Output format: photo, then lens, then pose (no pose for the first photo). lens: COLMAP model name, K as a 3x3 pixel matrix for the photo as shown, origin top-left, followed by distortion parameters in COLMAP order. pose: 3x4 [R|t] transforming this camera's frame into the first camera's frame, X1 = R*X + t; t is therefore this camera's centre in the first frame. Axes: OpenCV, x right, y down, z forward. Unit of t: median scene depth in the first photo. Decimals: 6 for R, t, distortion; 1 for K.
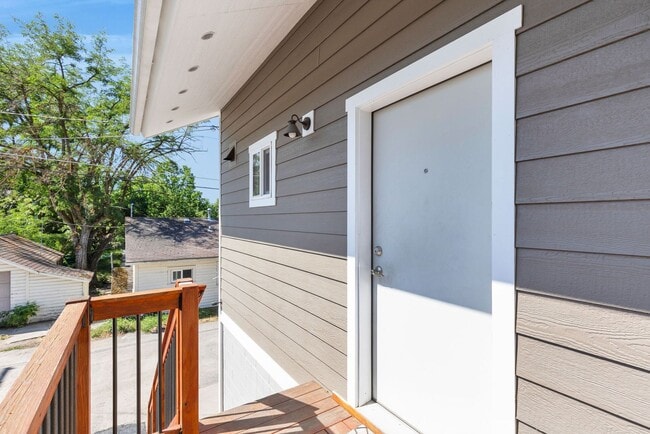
lens RADIAL K [[297.2, 0, 326.6], [0, 297.2, 219.2], [0, 0, 1]] dist [-0.017165, 0.000150]
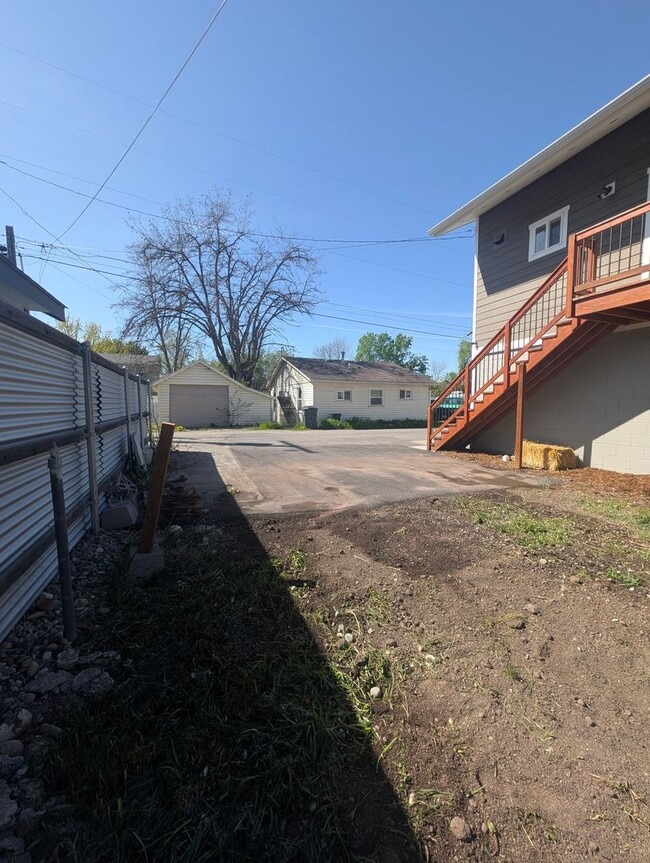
lens RADIAL K [[333.5, 0, 327.6], [0, 333.5, 430.3], [0, 0, 1]] dist [0.006460, -0.000598]
pose [[0.981389, 0.009256, -0.191806, -1.223531], [0.006016, 0.996866, 0.078885, 0.923123], [0.191935, -0.078571, 0.978257, -1.439099]]
